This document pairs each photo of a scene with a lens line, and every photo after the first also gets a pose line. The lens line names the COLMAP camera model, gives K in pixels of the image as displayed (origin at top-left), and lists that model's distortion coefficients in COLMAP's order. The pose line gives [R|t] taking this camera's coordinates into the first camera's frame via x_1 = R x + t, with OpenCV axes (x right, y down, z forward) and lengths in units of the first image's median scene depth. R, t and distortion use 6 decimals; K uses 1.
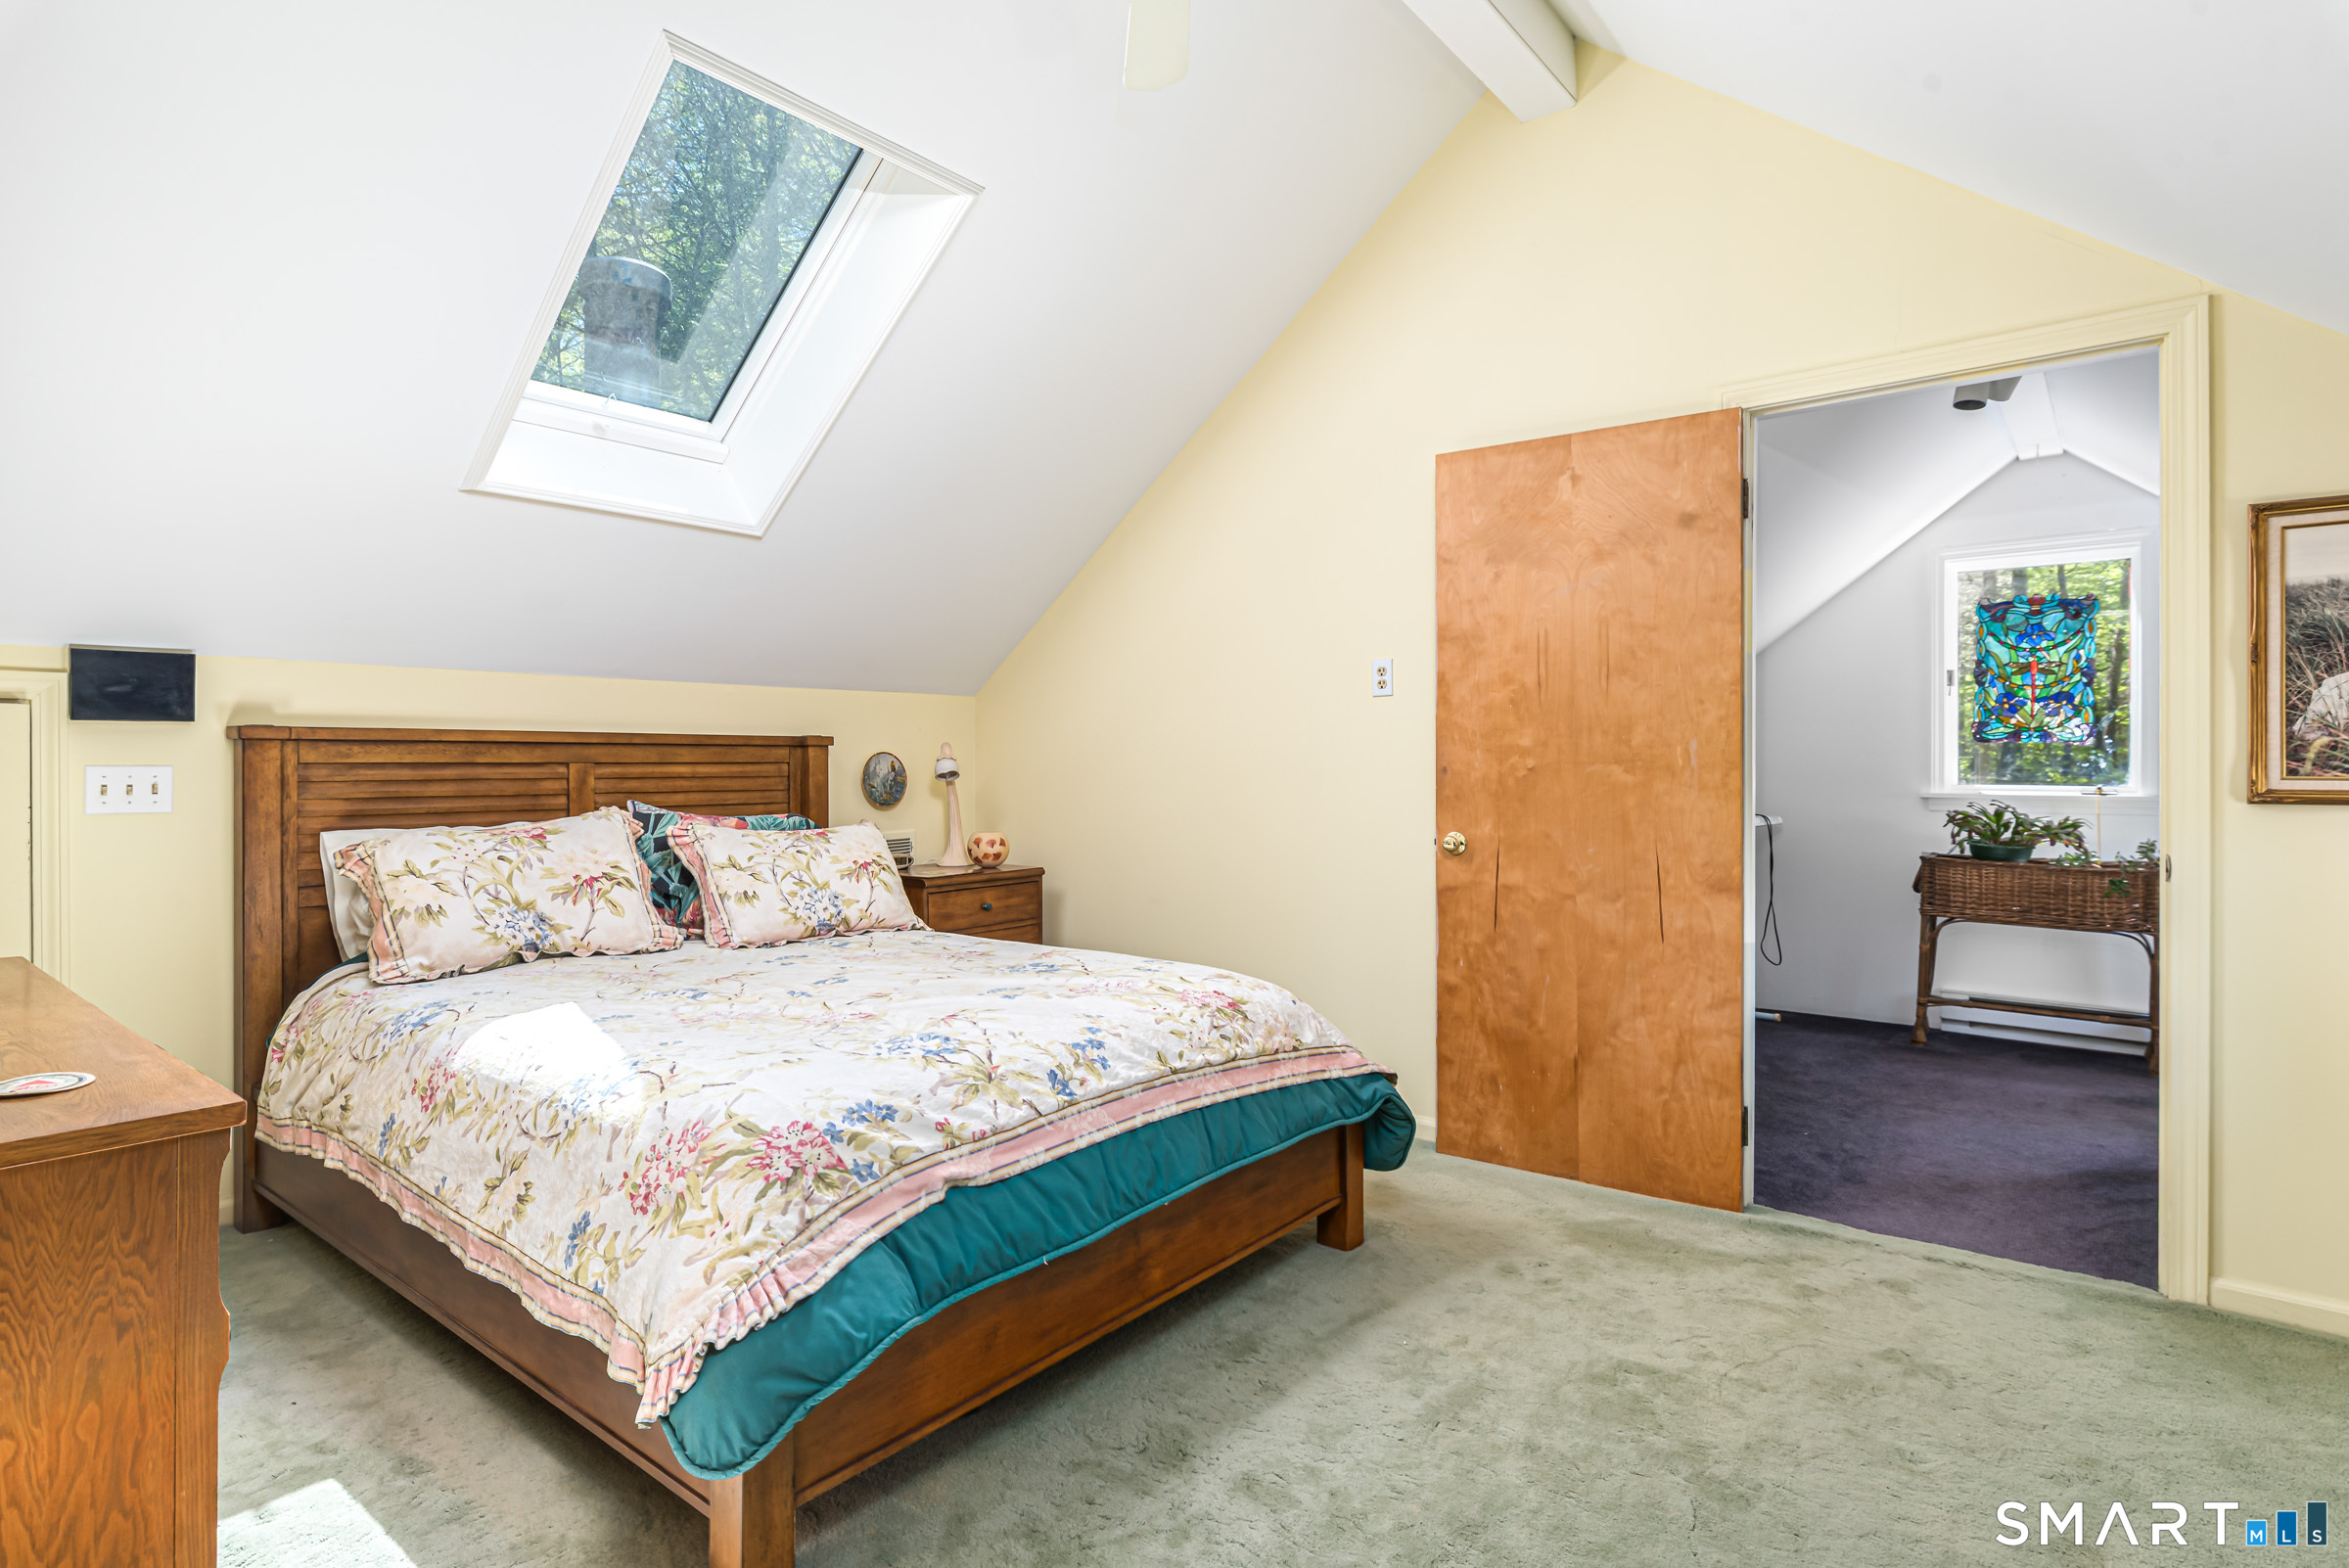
lens RADIAL K [[1200.8, 0, 1175.7], [0, 1200.8, 771.2], [0, 0, 1]] dist [-0.005680, -0.000432]
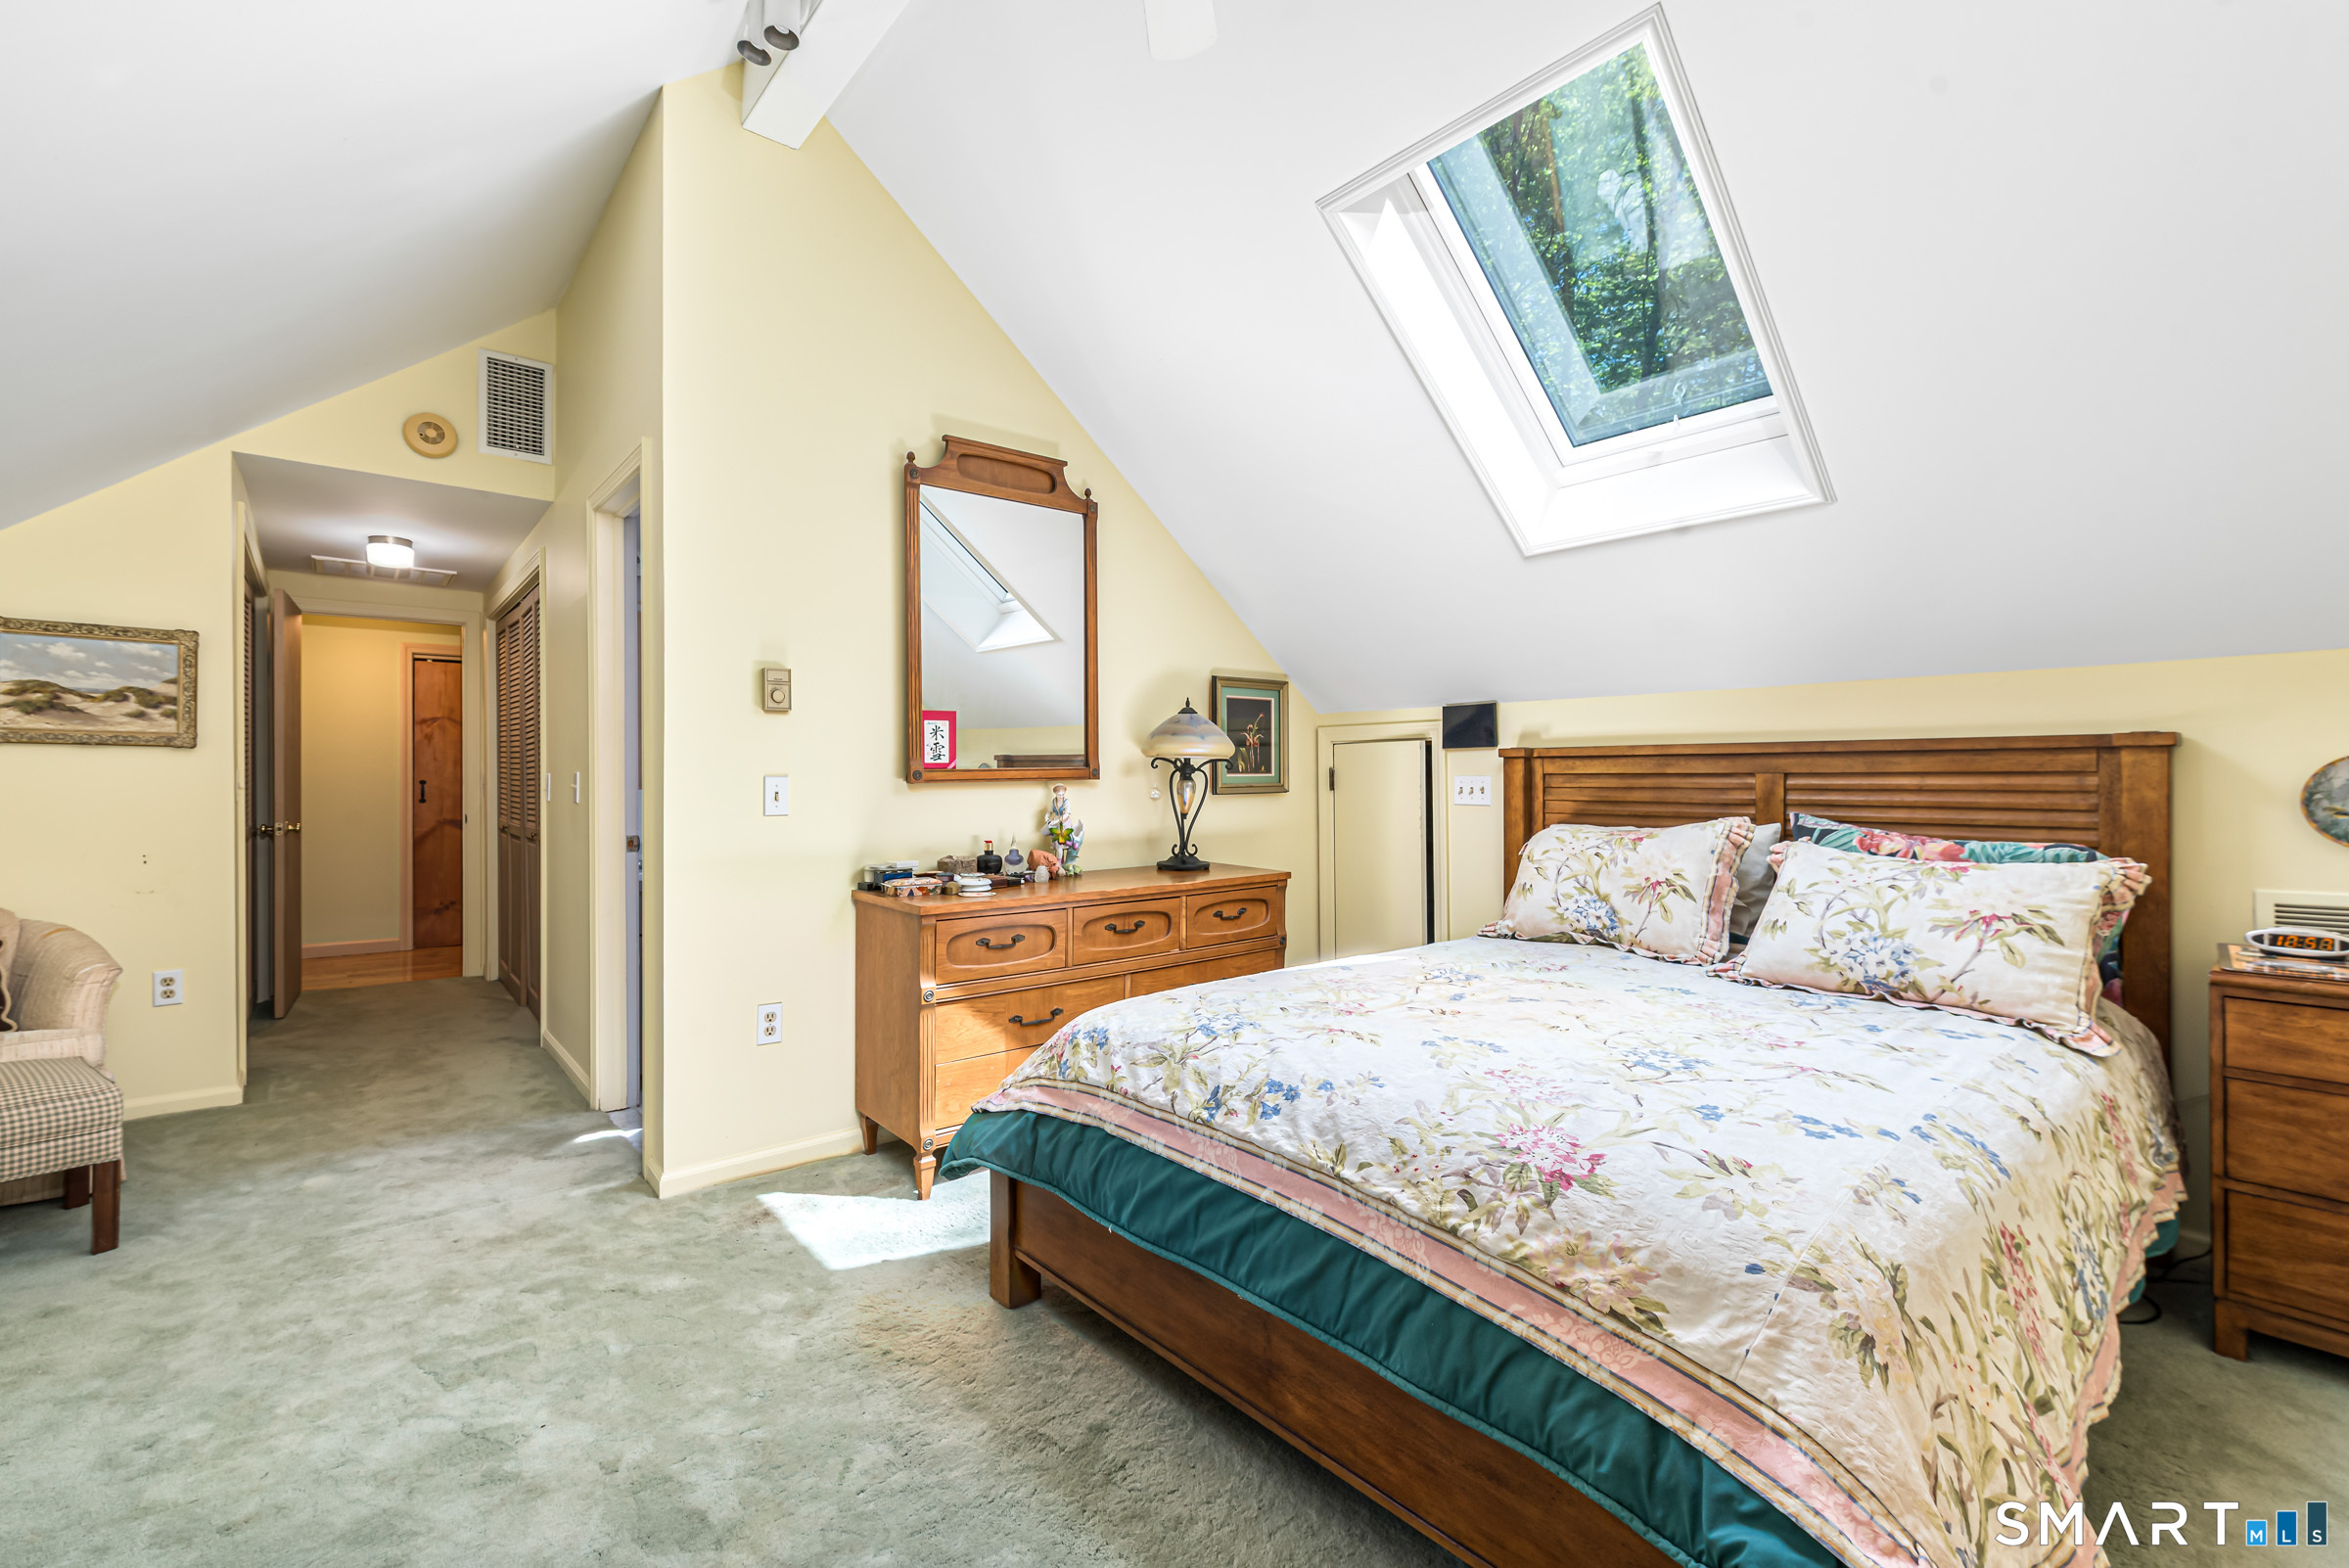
lens RADIAL K [[1007.6, 0, 1151.5], [0, 1007.6, 769.3], [0, 0, 1]] dist [-0.001499, -0.000202]
pose [[-0.203584, -0.006034, -0.979039, 0.512279], [-0.006397, 0.999968, -0.004832, -0.003604], [0.979037, 0.005280, -0.203616, 0.797733]]
